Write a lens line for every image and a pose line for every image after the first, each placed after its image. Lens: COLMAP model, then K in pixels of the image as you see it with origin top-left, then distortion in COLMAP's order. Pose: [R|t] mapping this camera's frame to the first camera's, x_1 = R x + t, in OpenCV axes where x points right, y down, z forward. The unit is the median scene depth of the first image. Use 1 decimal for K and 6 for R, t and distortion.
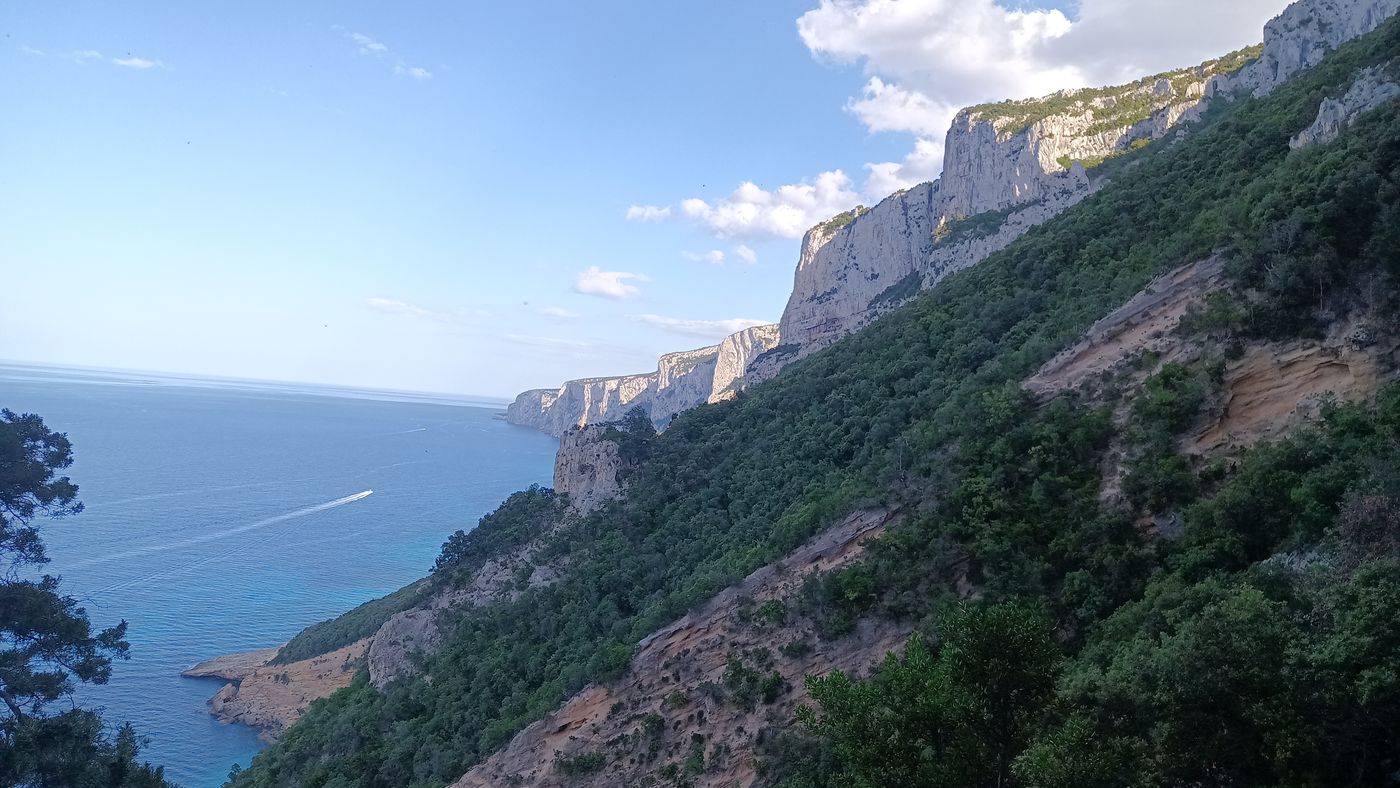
lens RADIAL K [[960.8, 0, 700.0], [0, 960.8, 394.0], [0, 0, 1]] dist [0.023205, -0.004602]
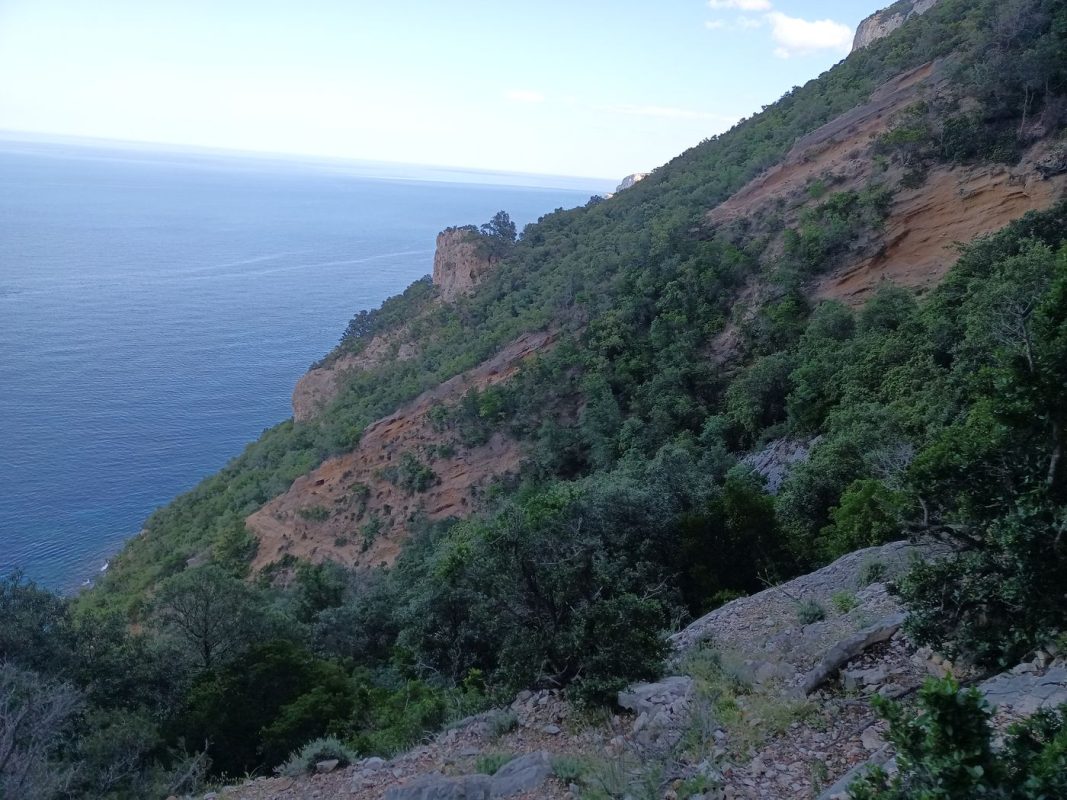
lens RADIAL K [[725.3, 0, 533.5], [0, 725.3, 400.0], [0, 0, 1]] dist [0.061215, -0.043125]
pose [[0.954835, 0.087630, -0.283921, 0.414924], [-0.001623, 0.957047, 0.289927, -0.042487], [0.297132, -0.276371, 0.913965, 0.239654]]
